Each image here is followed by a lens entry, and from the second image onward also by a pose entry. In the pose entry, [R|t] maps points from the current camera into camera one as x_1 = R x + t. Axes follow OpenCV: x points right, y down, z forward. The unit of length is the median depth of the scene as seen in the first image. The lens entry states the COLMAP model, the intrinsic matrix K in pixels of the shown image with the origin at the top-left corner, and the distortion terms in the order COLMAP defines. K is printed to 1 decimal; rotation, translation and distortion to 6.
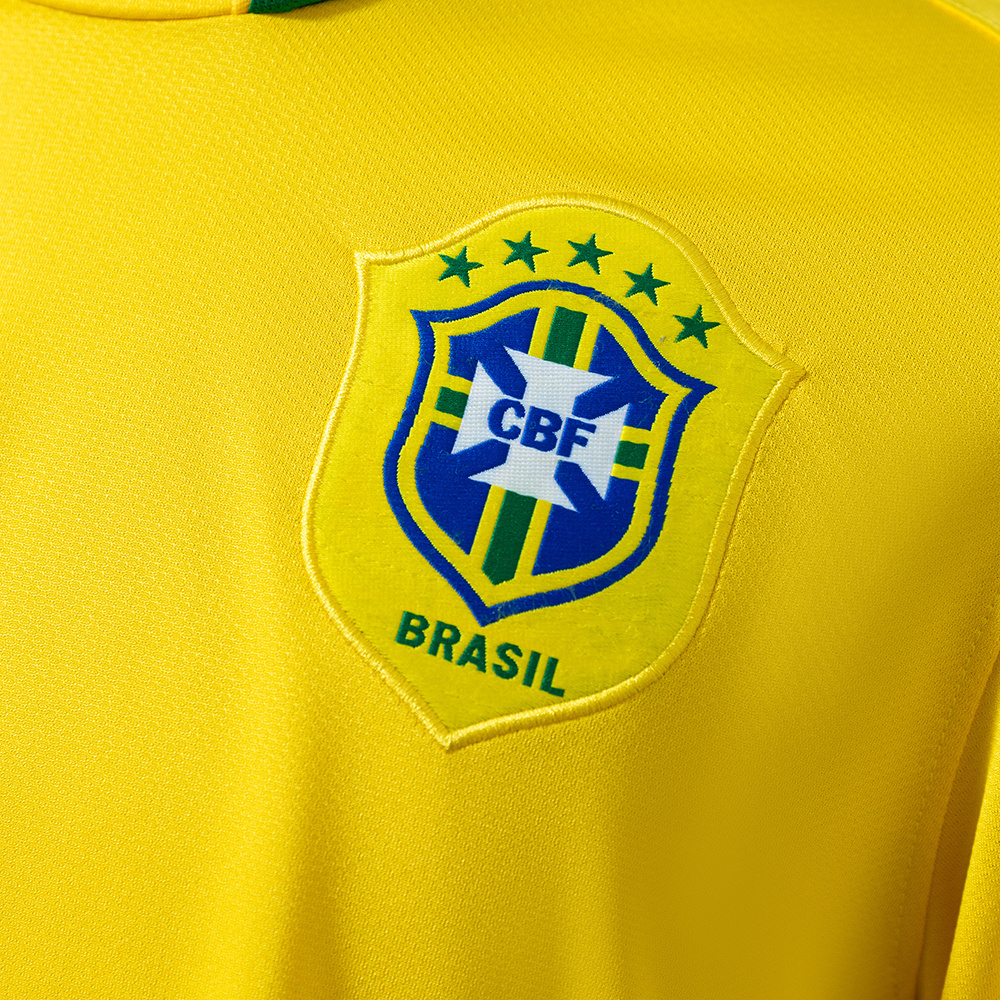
lens RADIAL K [[2591.0, 0, 500.1], [0, 2591.0, 493.1], [0, 0, 1]] dist [0.058729, 0.000000]
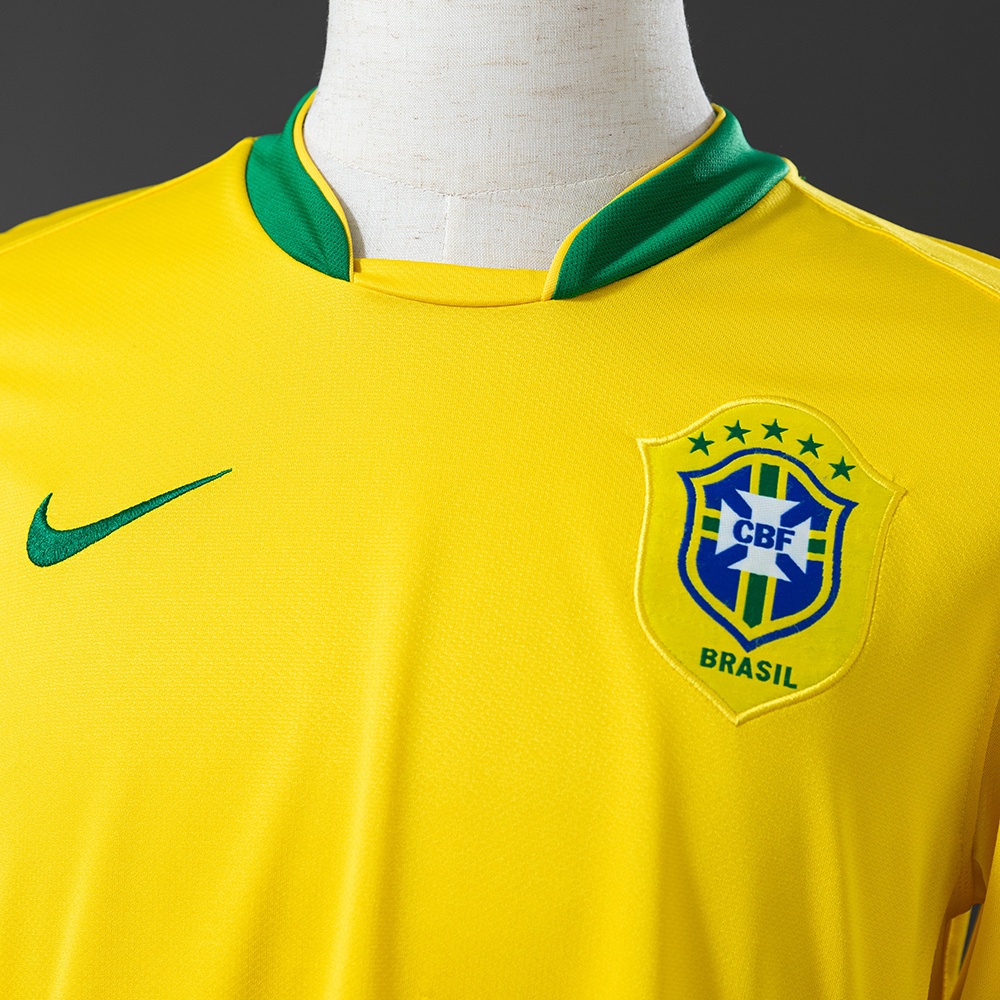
lens RADIAL K [[2591.0, 0, 501.1], [0, 2591.0, 504.8], [0, 0, 1]] dist [0.058729, 0.000000]
pose [[0.982536, -0.078432, 0.168736, -0.445348], [0.080526, 0.996737, -0.005590, -0.049649], [-0.167747, 0.019080, 0.985645, -0.670701]]
